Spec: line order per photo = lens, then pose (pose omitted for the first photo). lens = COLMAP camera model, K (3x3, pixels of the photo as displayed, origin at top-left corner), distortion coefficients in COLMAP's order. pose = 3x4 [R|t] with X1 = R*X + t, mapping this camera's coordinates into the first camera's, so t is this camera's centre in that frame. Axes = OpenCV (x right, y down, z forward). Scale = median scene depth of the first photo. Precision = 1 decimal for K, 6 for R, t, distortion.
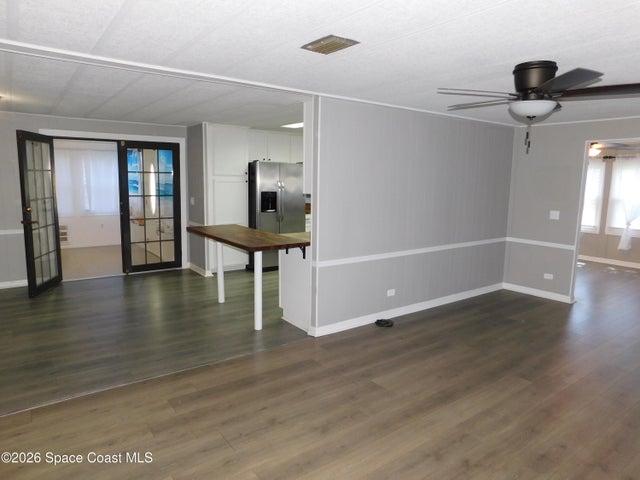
lens RADIAL K [[429.4, 0, 320.0], [0, 429.4, 240.0], [0, 0, 1]] dist [0.001524, 0.000571]
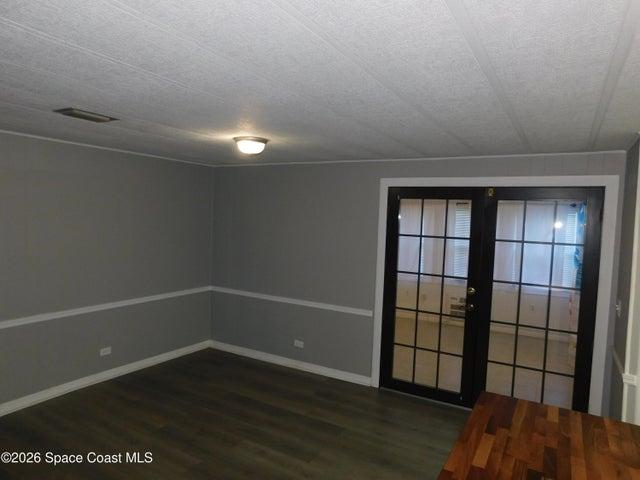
lens RADIAL K [[429.4, 0, 320.0], [0, 429.4, 240.0], [0, 0, 1]] dist [0.001524, 0.000571]
pose [[0.390454, 0.055502, -0.918948, 0.101368], [-0.160328, 0.987027, -0.008508, -0.121032], [0.906554, 0.150655, 0.394287, 0.611716]]
